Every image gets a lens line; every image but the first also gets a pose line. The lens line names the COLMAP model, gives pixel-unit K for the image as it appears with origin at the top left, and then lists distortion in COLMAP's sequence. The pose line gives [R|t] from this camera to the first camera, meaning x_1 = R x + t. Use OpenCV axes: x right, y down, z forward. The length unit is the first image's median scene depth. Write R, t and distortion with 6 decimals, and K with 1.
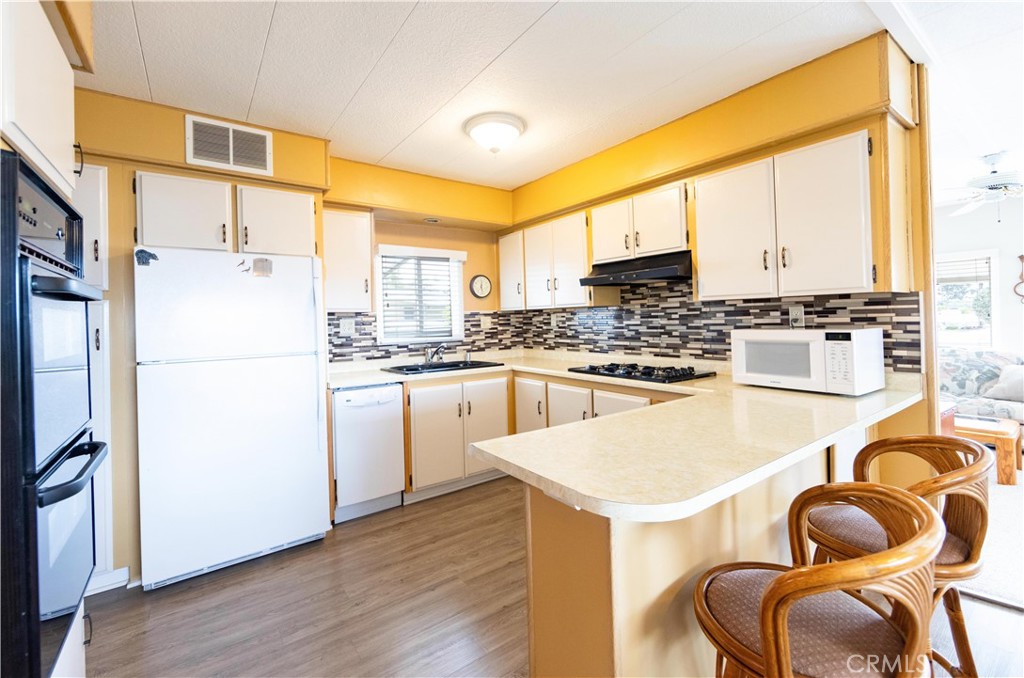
lens RADIAL K [[432.0, 0, 509.1], [0, 432.0, 324.8], [0, 0, 1]] dist [-0.000239, -0.000090]
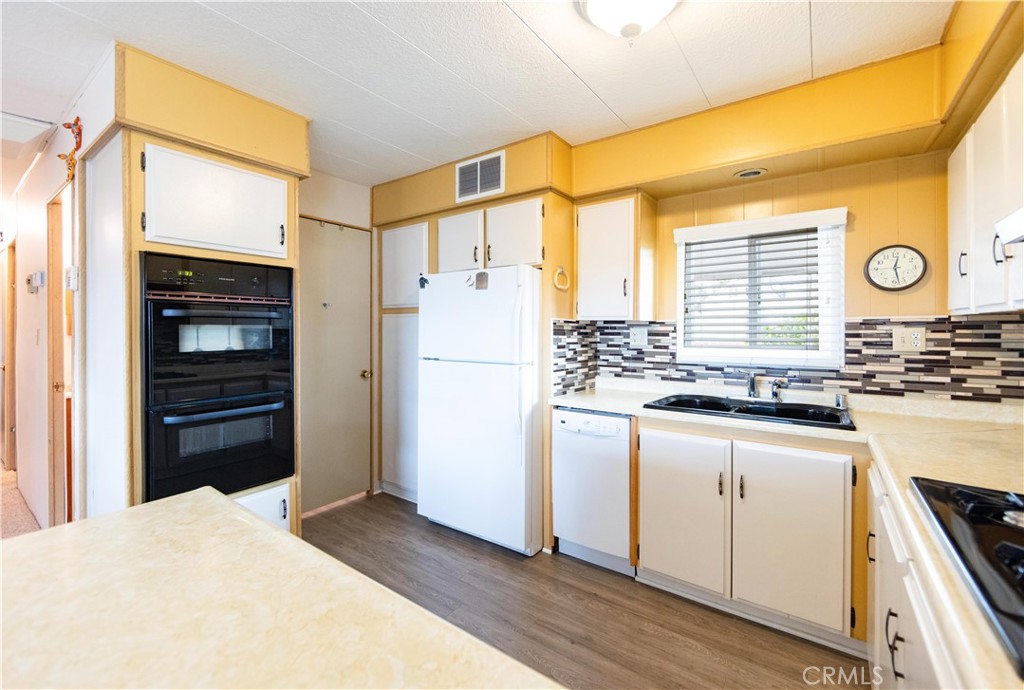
lens RADIAL K [[429.3, 0, 509.0], [0, 429.3, 337.7], [0, 0, 1]] dist [0.000902, 0.000059]
pose [[0.303448, 0.042744, -0.951889, 0.325583], [-0.018477, 0.999069, 0.038972, -0.021372], [0.952669, 0.005762, 0.303956, 0.486665]]
